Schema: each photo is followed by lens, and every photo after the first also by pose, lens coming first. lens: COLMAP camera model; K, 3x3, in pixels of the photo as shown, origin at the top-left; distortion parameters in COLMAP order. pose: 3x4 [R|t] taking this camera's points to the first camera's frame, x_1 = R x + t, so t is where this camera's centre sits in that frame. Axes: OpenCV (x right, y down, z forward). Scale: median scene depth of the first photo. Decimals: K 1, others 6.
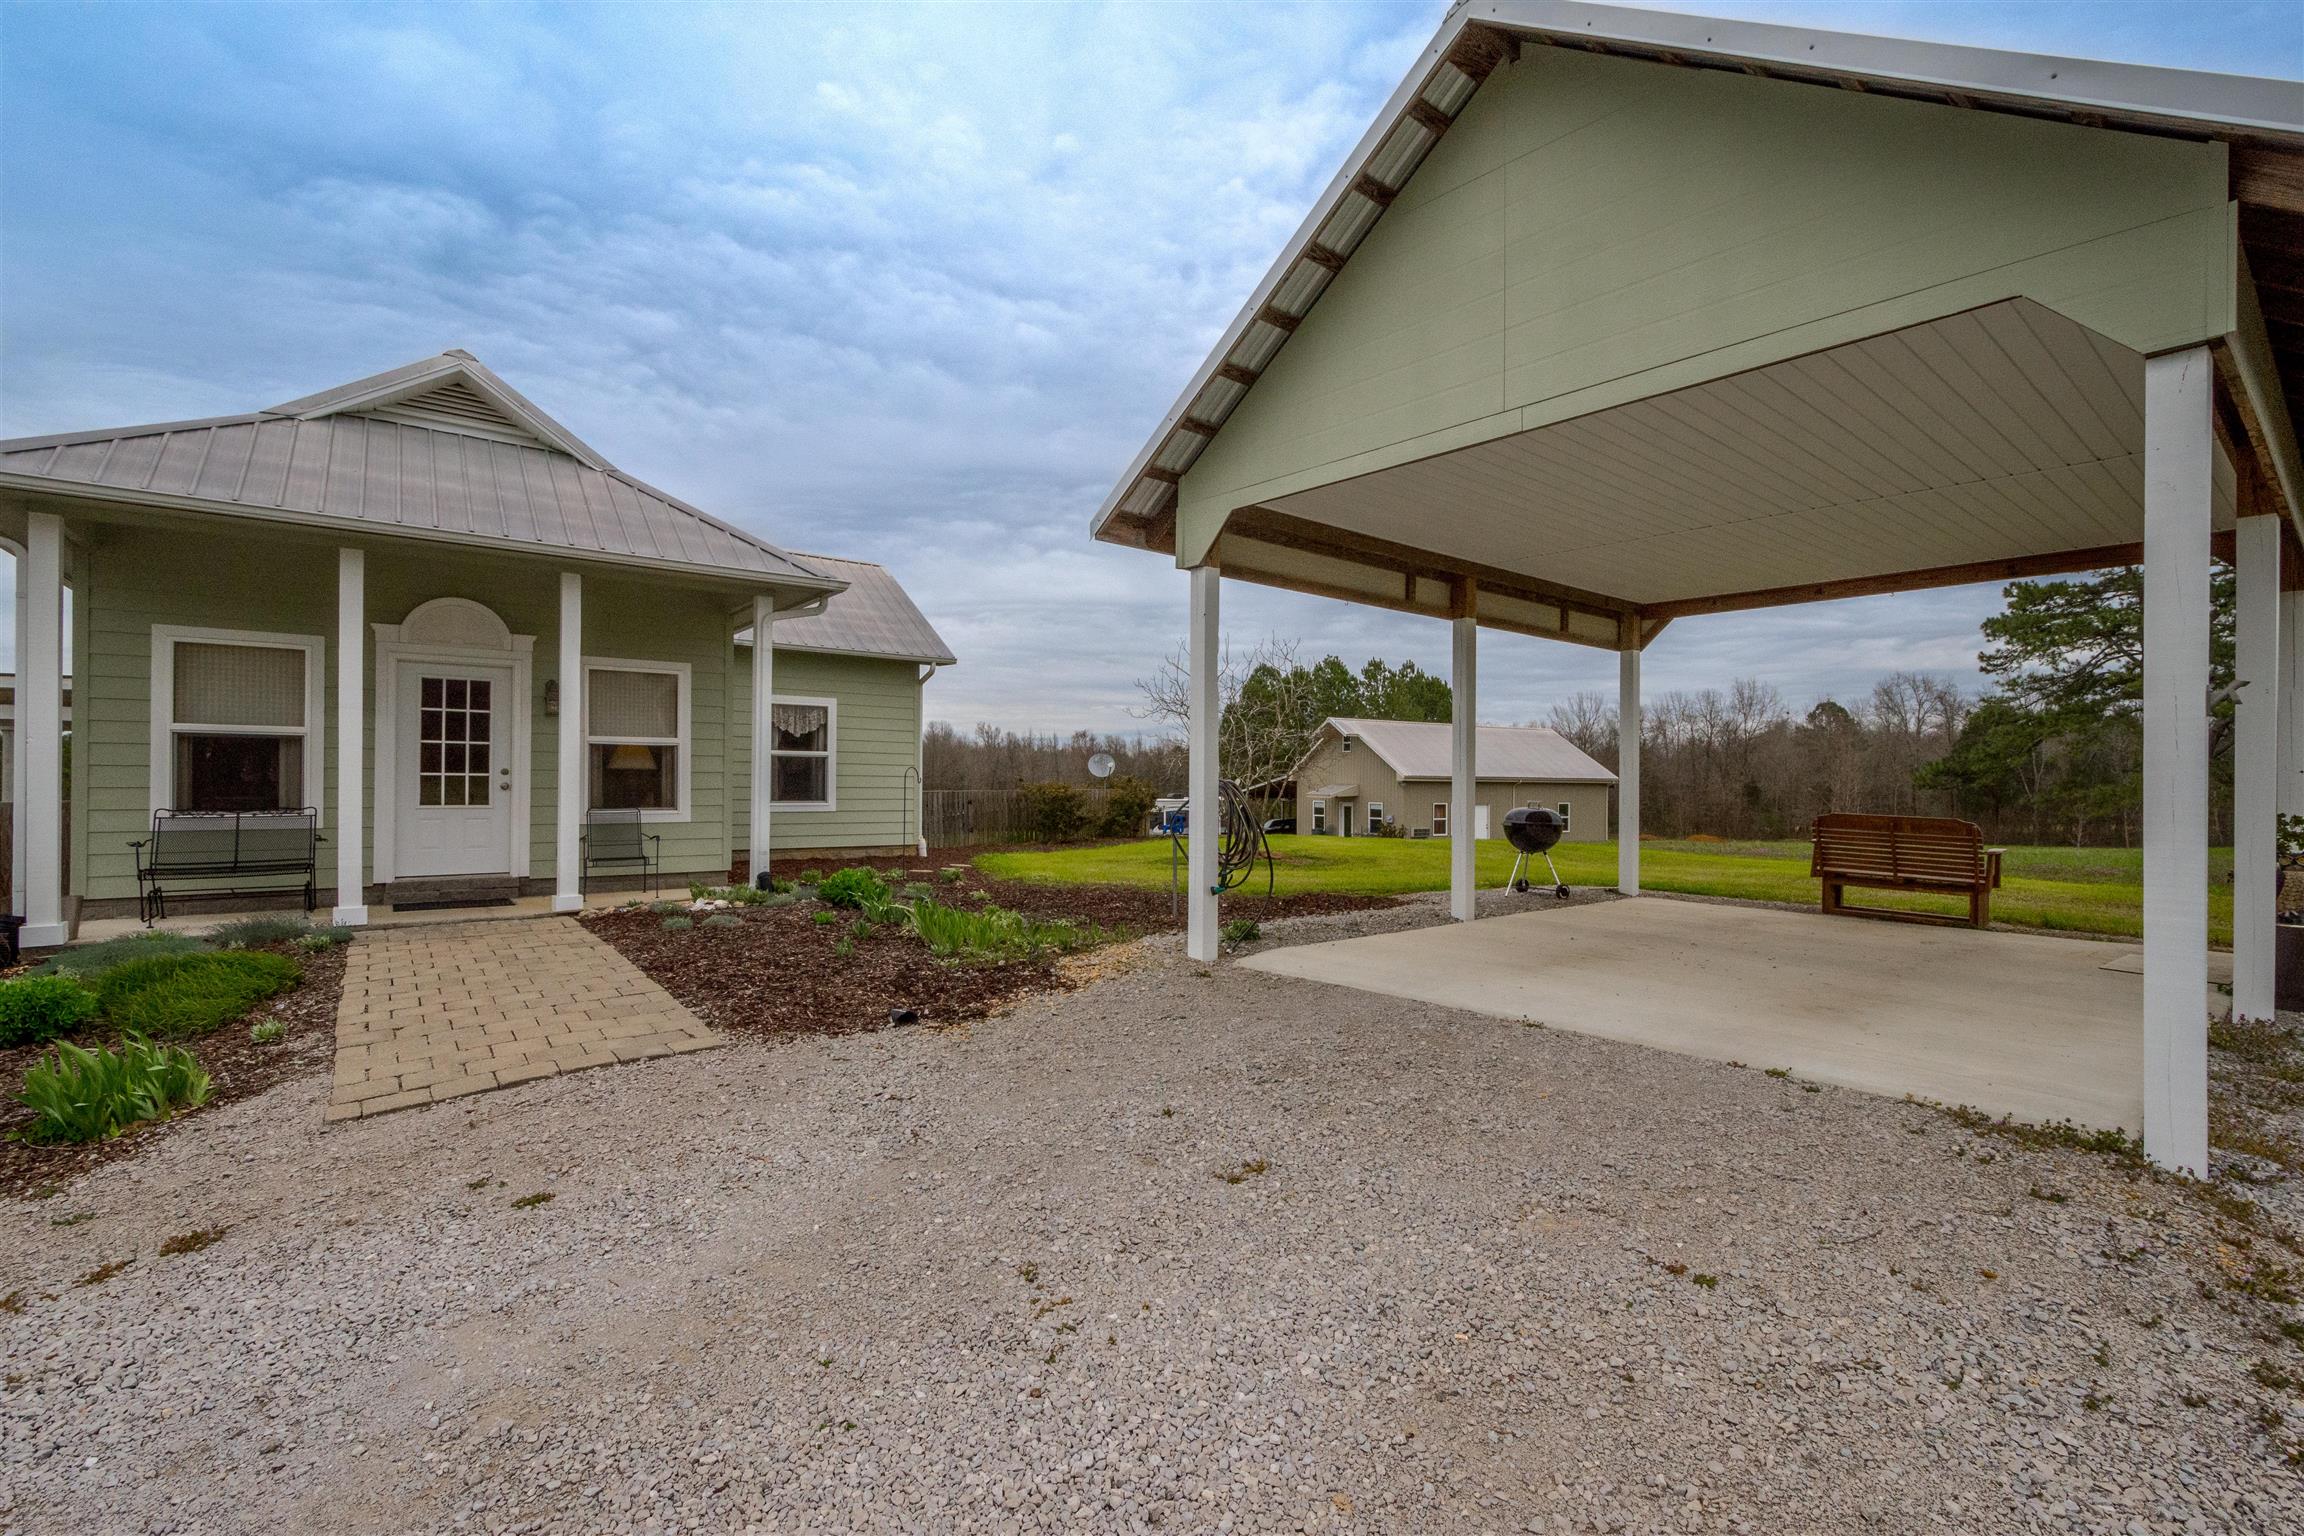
lens RADIAL K [[1005.9, 0, 1153.0], [0, 1005.9, 777.5], [0, 0, 1]] dist [-0.002297, -0.000451]
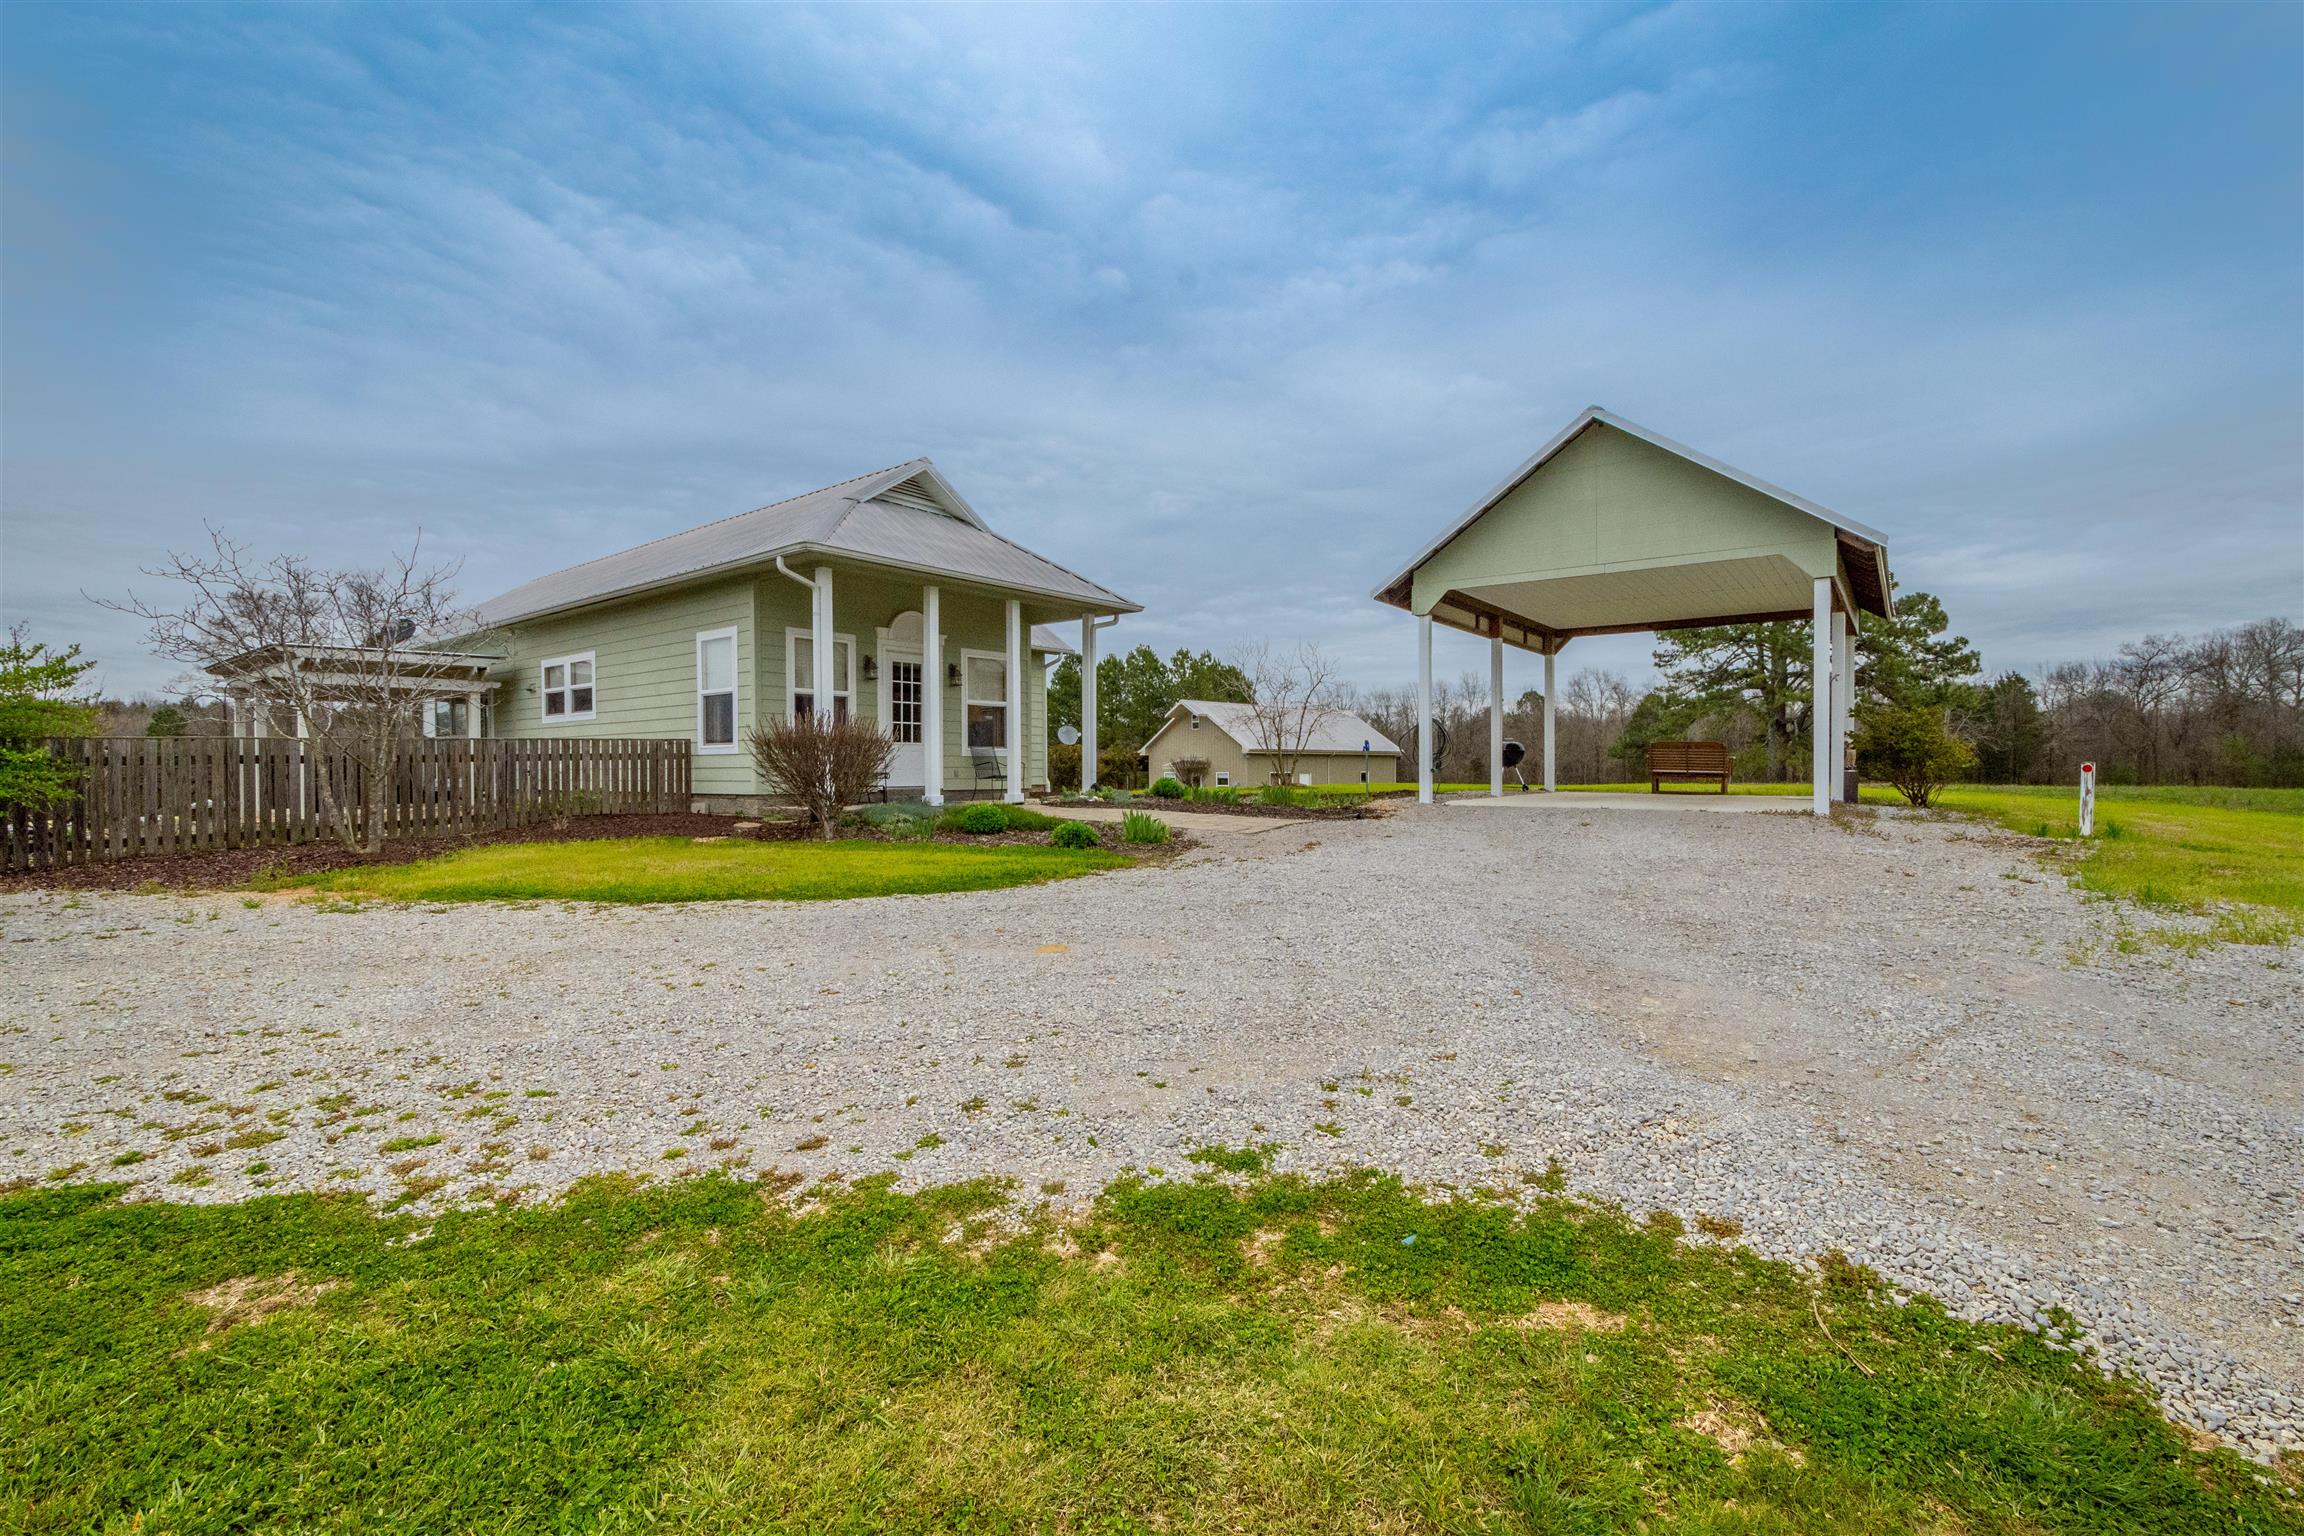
lens RADIAL K [[1005.9, 0, 1148.2], [0, 1005.9, 772.3], [0, 0, 1]] dist [-0.002297, -0.000451]
pose [[0.971251, -0.012802, 0.237715, -0.429343], [0.010769, 0.999894, 0.009849, 0.038069], [-0.237816, -0.007006, 0.971285, -0.377118]]
